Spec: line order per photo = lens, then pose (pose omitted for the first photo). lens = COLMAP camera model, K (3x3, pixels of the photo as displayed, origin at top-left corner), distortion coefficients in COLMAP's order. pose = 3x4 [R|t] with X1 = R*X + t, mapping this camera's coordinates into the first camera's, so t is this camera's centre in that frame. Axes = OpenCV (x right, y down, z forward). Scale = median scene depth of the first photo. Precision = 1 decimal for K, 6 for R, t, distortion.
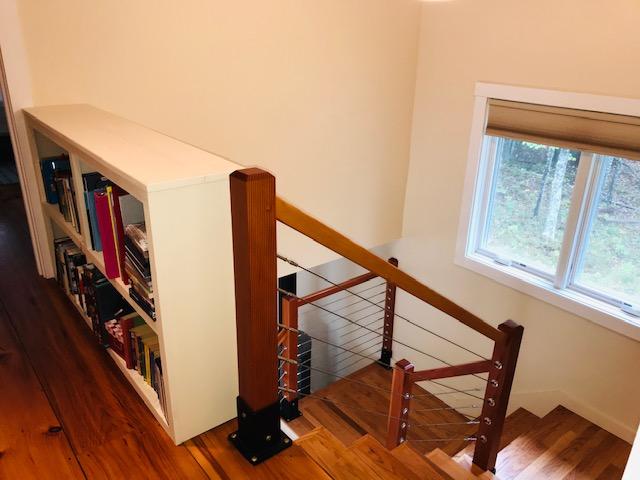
lens RADIAL K [[525.8, 0, 320.0], [0, 525.8, 240.0], [0, 0, 1]] dist [0.030185, -0.012263]
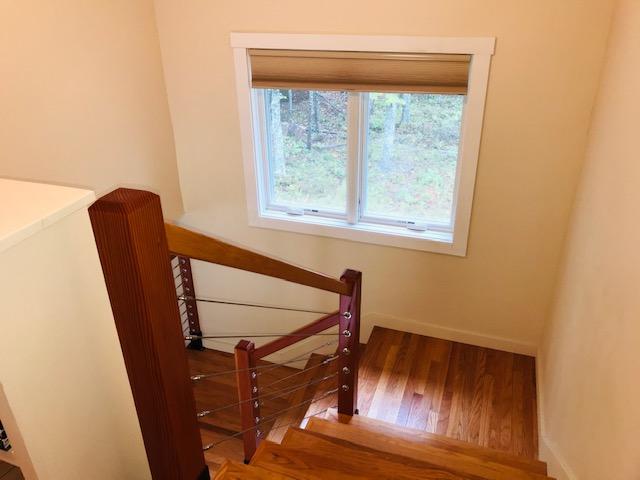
lens RADIAL K [[525.8, 0, 320.0], [0, 525.8, 240.0], [0, 0, 1]] dist [0.030185, -0.012263]
pose [[0.850837, -0.273202, 0.448817, -0.086702], [0.235015, 0.961860, 0.139973, -0.040784], [-0.469940, -0.013616, 0.882593, 0.100177]]
